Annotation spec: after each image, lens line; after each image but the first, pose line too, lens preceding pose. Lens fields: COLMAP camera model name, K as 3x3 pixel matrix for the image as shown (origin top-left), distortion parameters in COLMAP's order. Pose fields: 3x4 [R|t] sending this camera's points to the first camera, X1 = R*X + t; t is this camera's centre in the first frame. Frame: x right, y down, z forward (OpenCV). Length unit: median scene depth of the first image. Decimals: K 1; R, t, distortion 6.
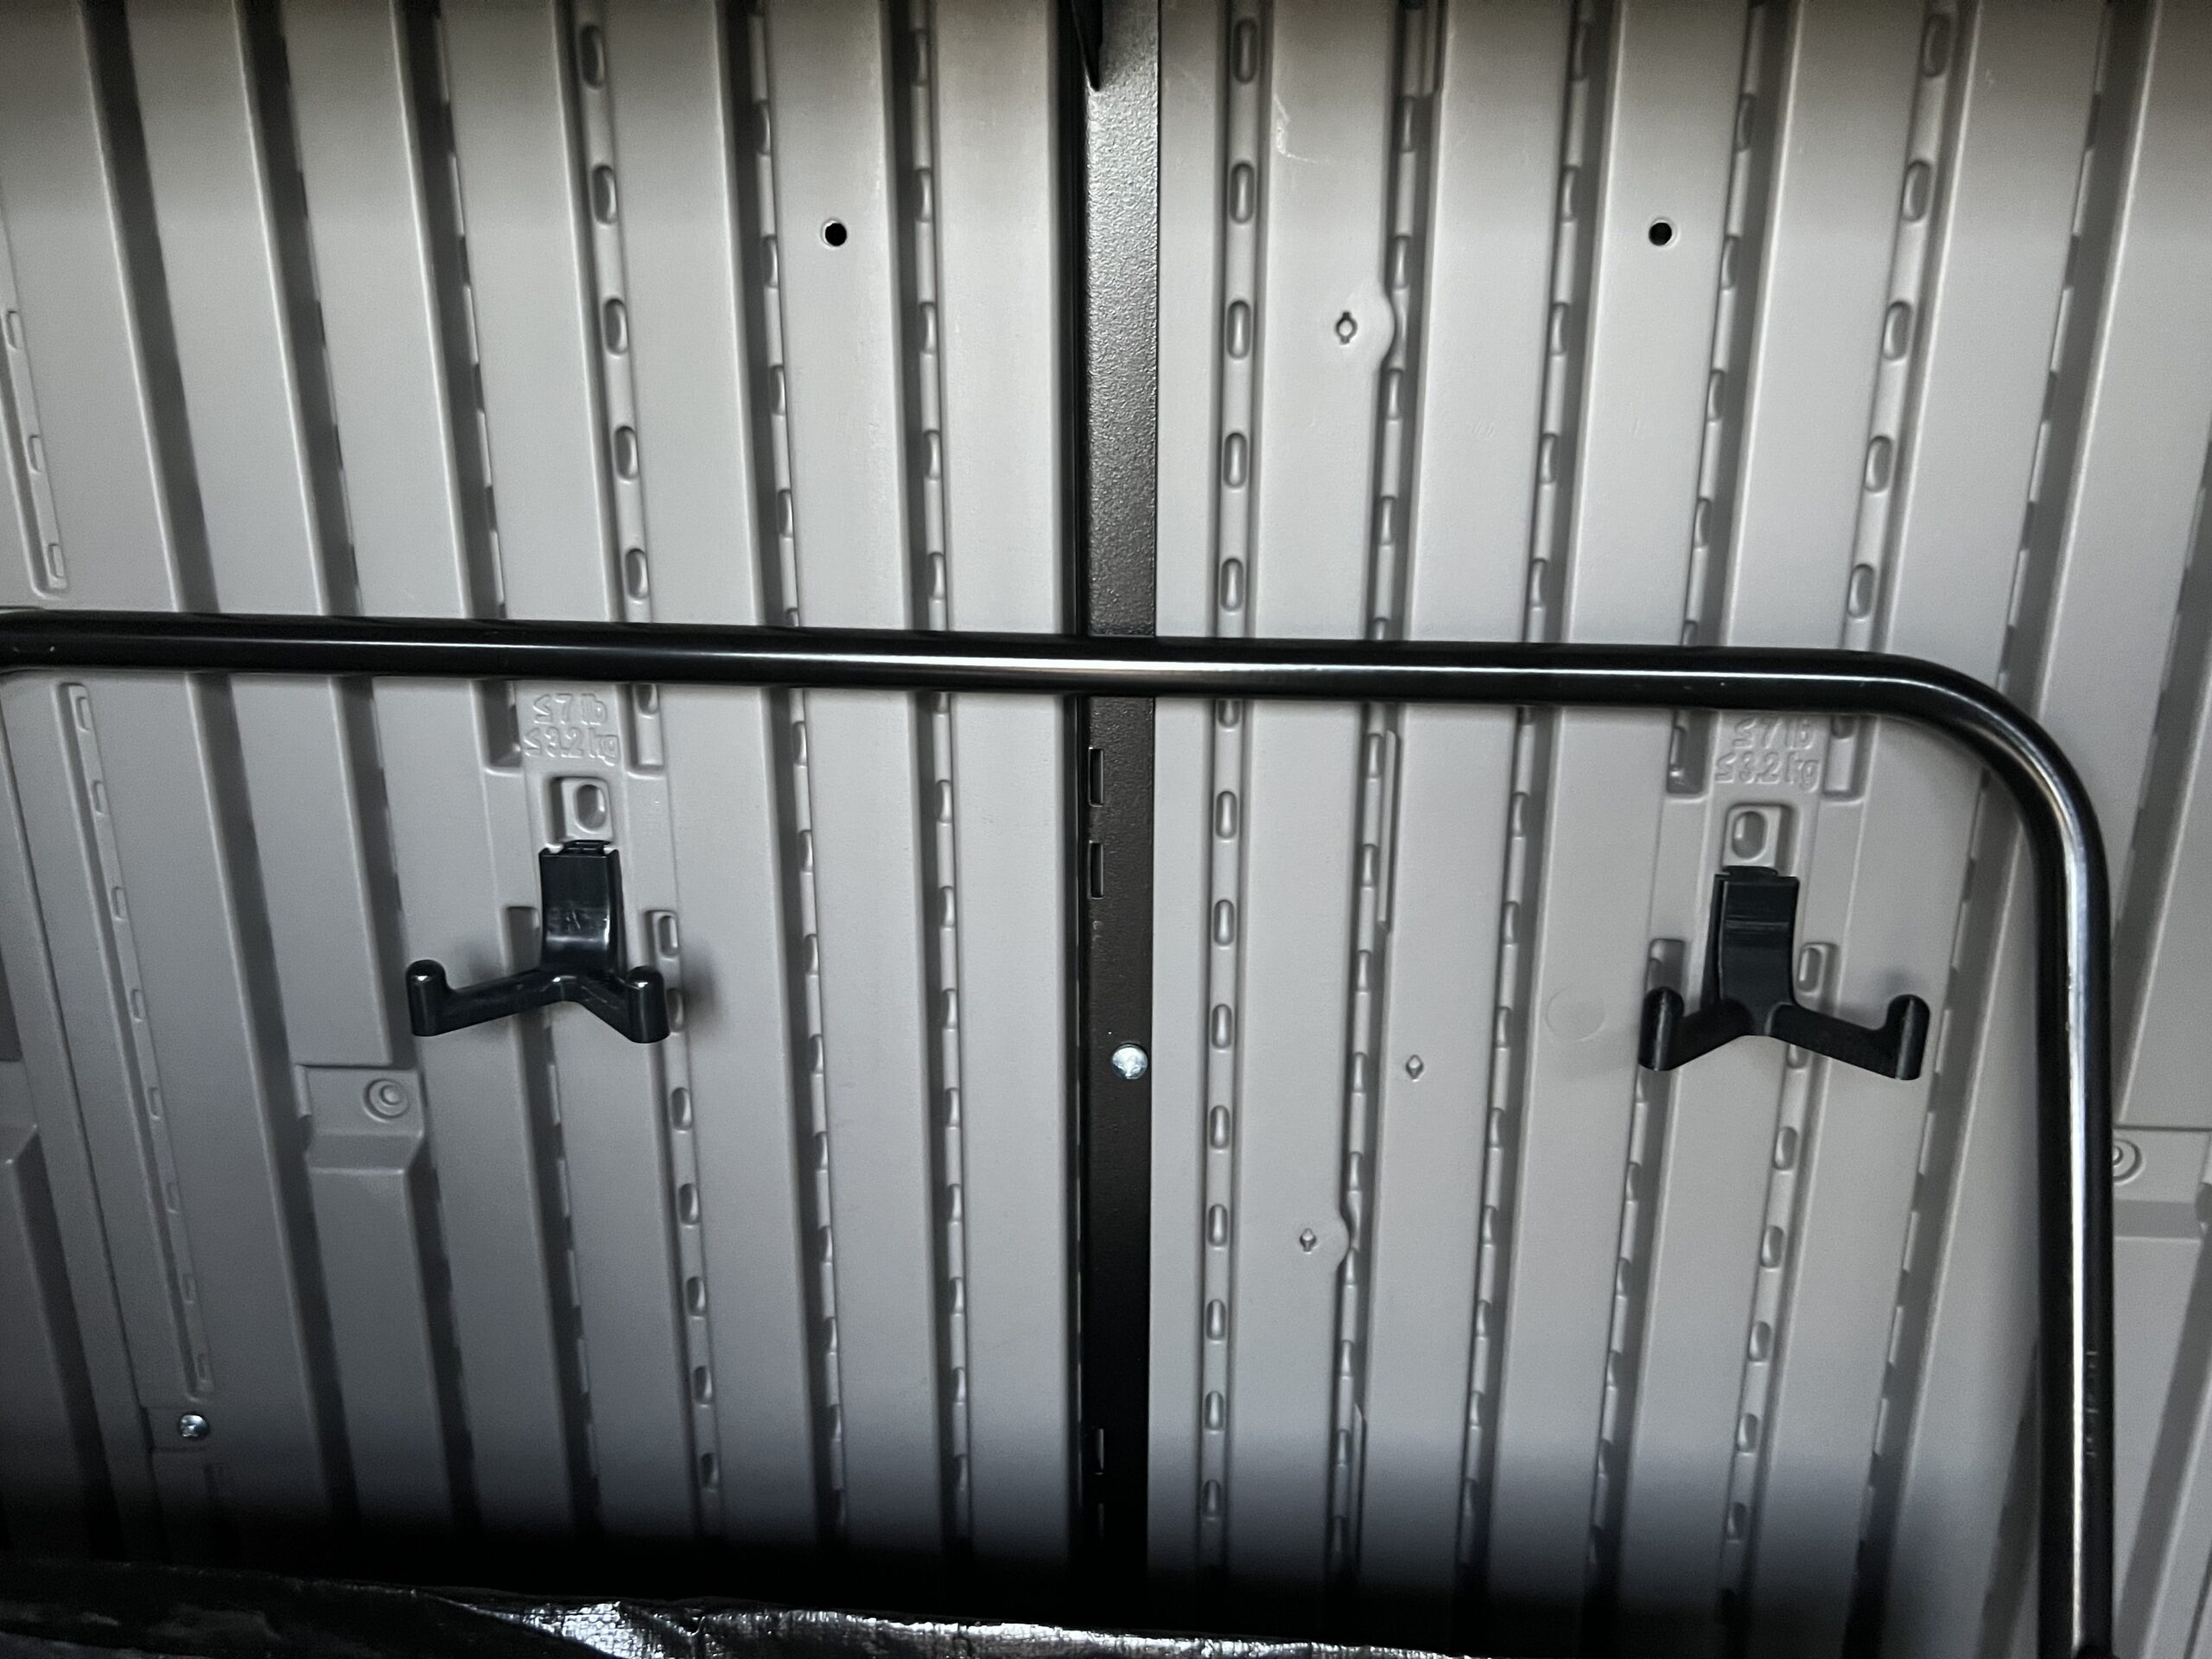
lens RADIAL K [[1791.6, 0, 1106.0], [0, 1791.6, 829.5], [0, 0, 1]] dist [-0.005550, -0.002014]
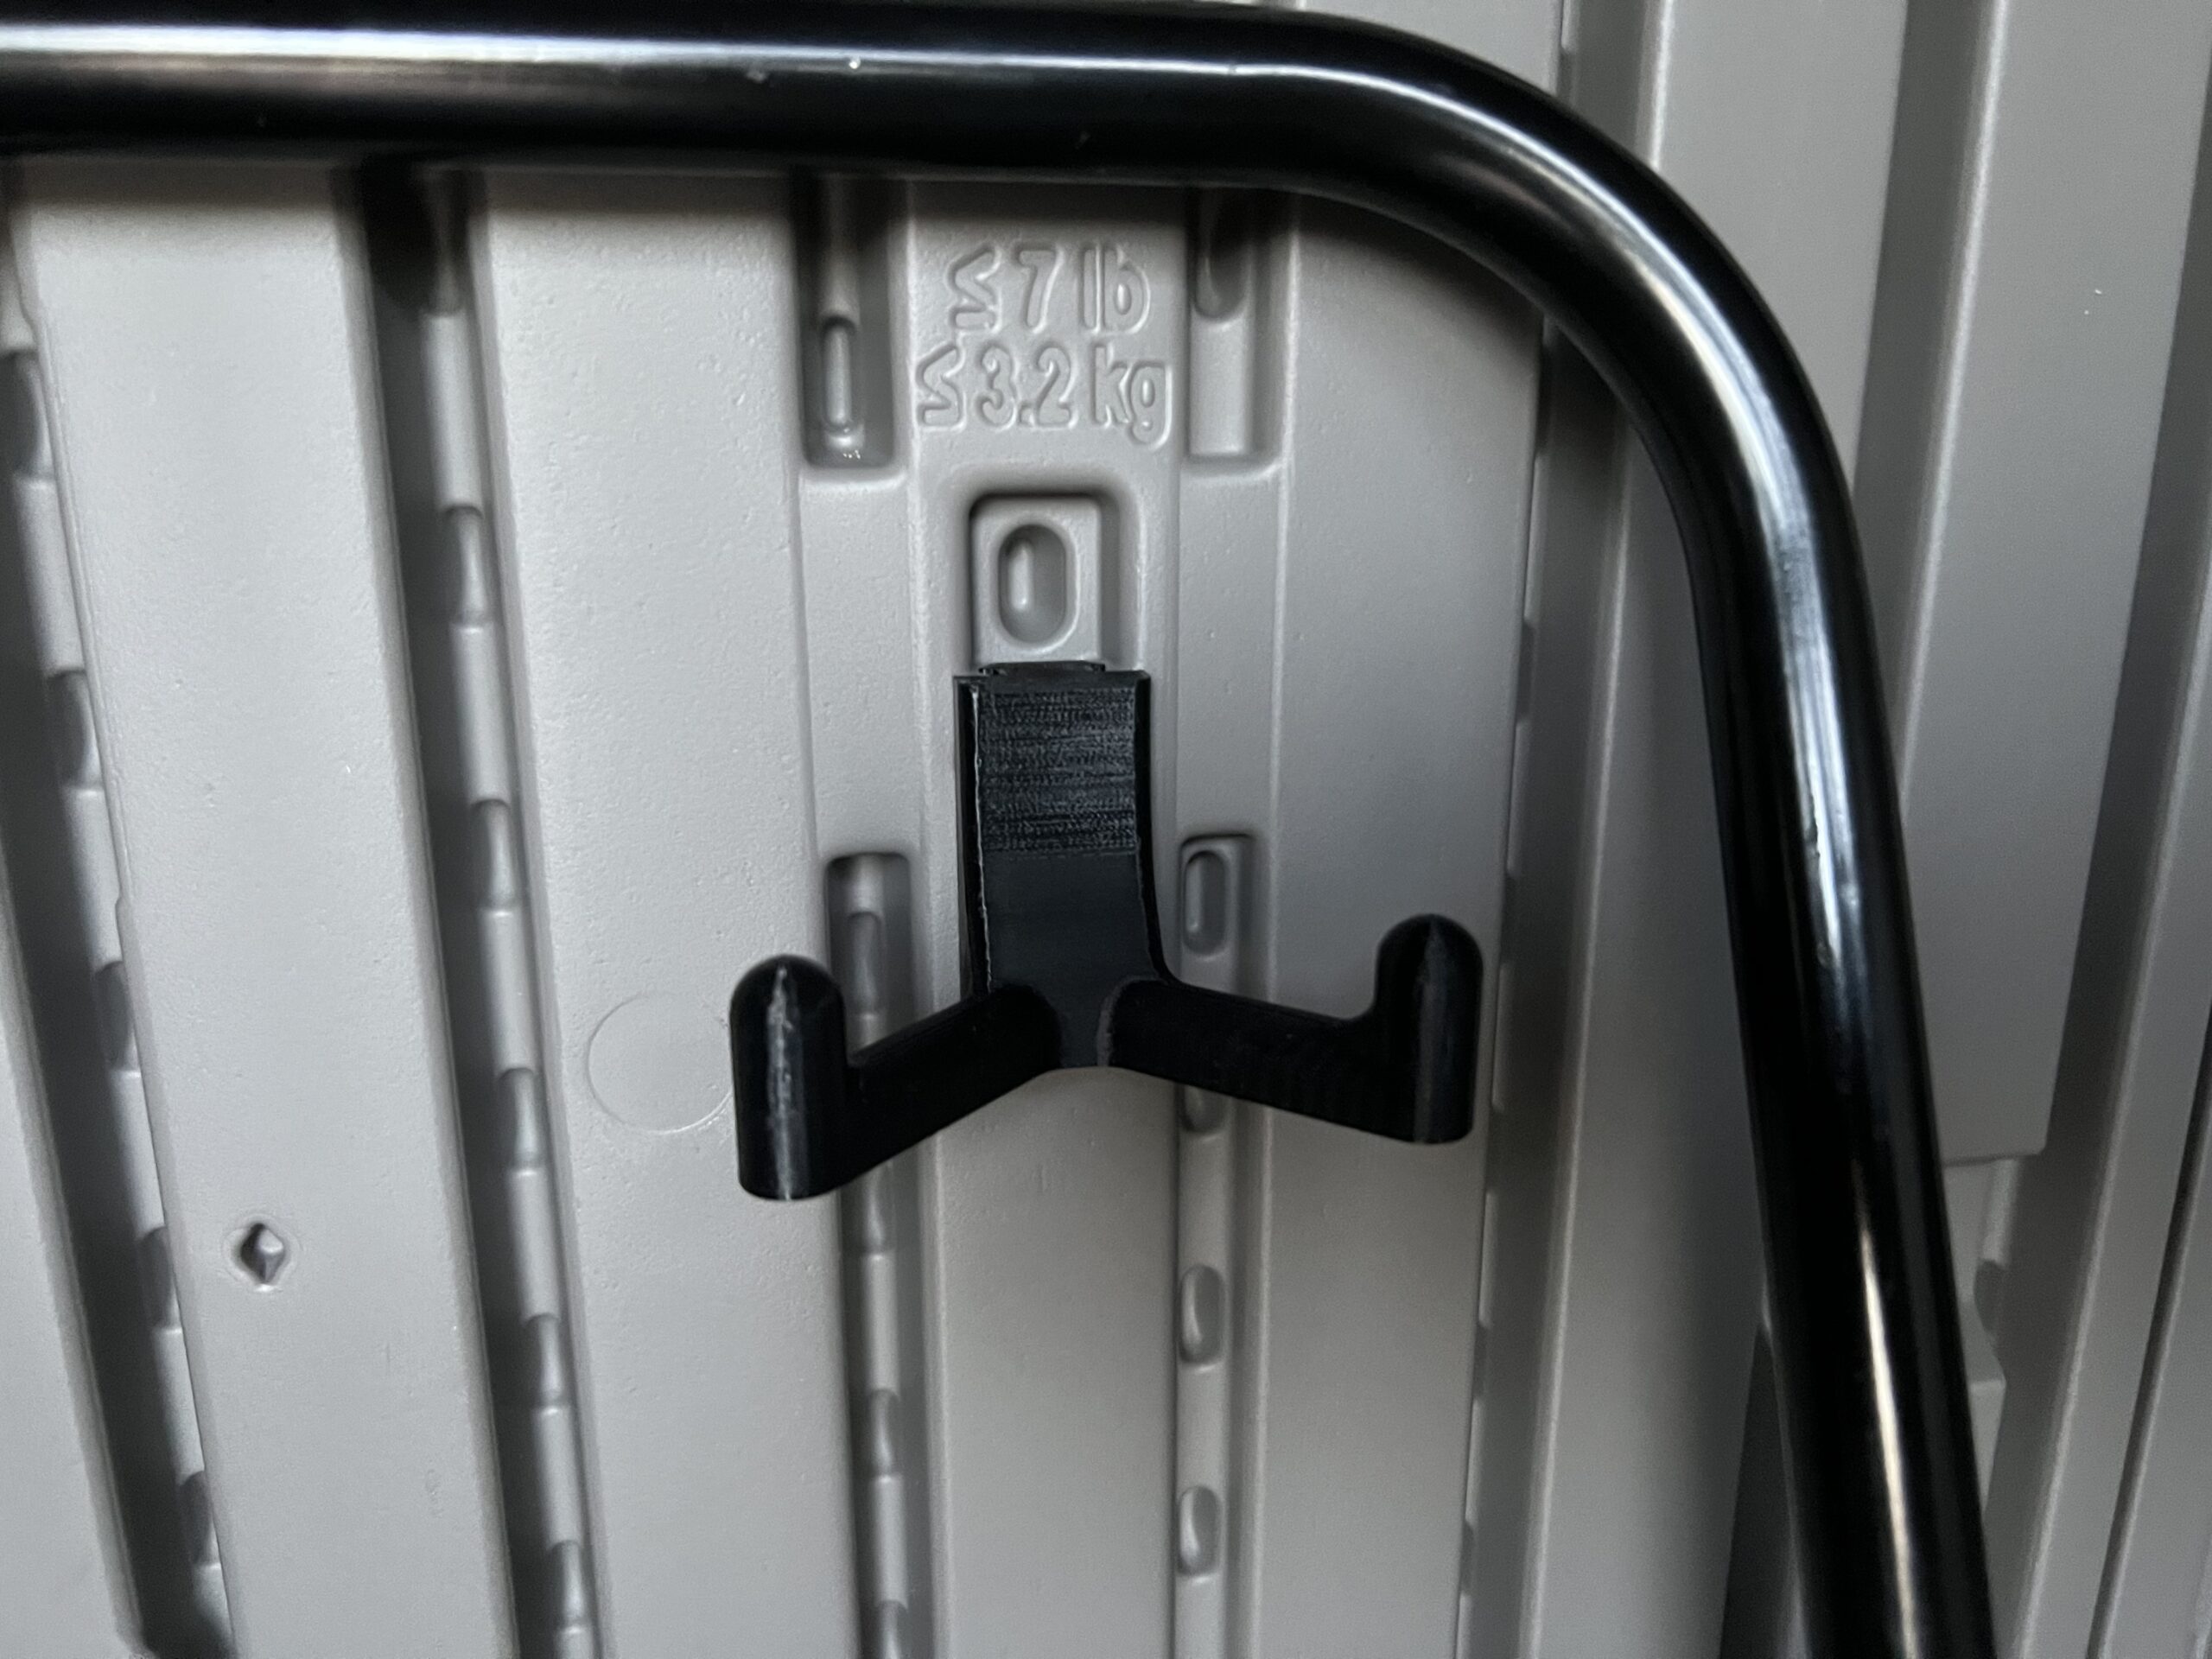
lens RADIAL K [[1791.6, 0, 1106.0], [0, 1791.6, 829.5], [0, 0, 1]] dist [-0.005550, -0.002014]
pose [[0.963400, -0.064506, 0.260192, 0.270271], [0.080732, 0.995371, -0.052152, 0.084240], [-0.255624, 0.071249, 0.964147, 0.615091]]
